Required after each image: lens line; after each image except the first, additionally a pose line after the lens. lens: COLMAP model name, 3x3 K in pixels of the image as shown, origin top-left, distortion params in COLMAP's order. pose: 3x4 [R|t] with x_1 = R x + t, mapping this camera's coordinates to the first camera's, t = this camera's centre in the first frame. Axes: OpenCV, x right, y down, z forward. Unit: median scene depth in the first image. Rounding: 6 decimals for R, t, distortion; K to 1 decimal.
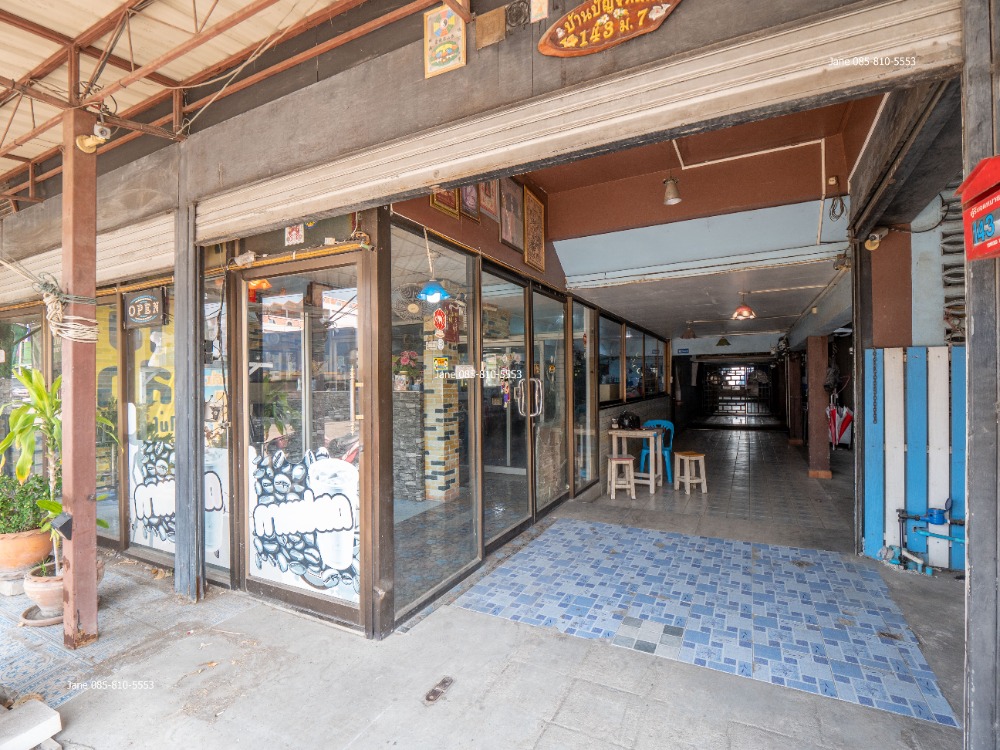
lens RADIAL K [[488.3, 0, 500.0], [0, 488.3, 375.0], [0, 0, 1]] dist [-0.002740, -0.000357]
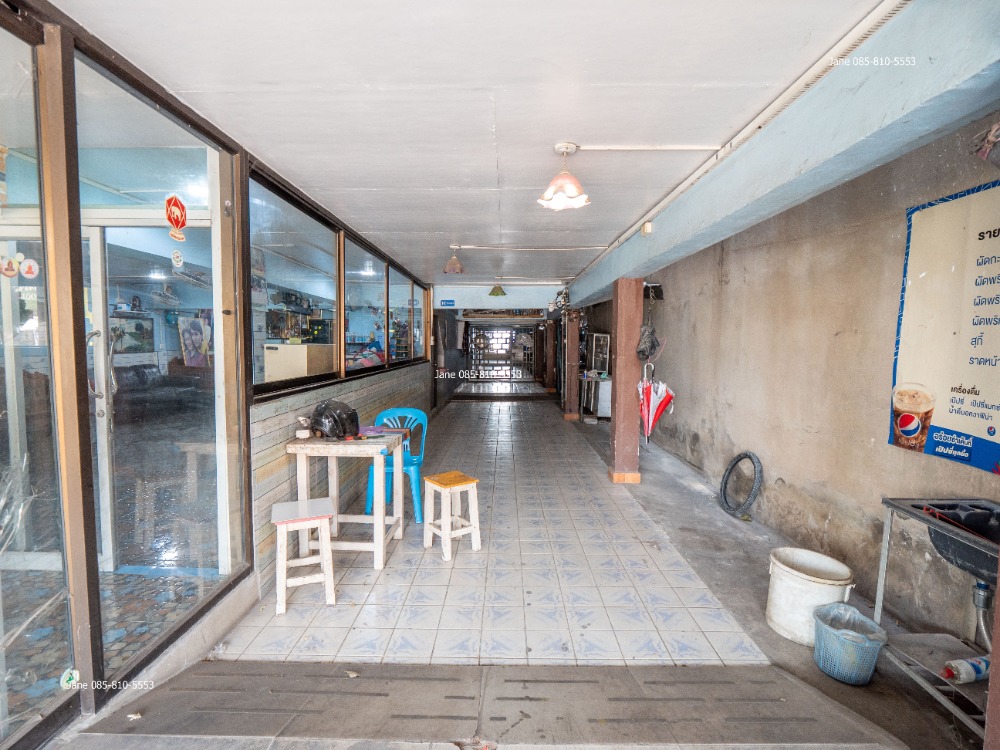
lens RADIAL K [[469.7, 0, 500.0], [0, 469.7, 375.0], [0, 0, 1]] dist [-0.000591, 0.000001]
pose [[0.893804, -0.013423, 0.448257, 0.193953], [-0.022288, 0.996987, 0.074296, 0.010266], [-0.447903, -0.076397, 0.890812, 0.494156]]
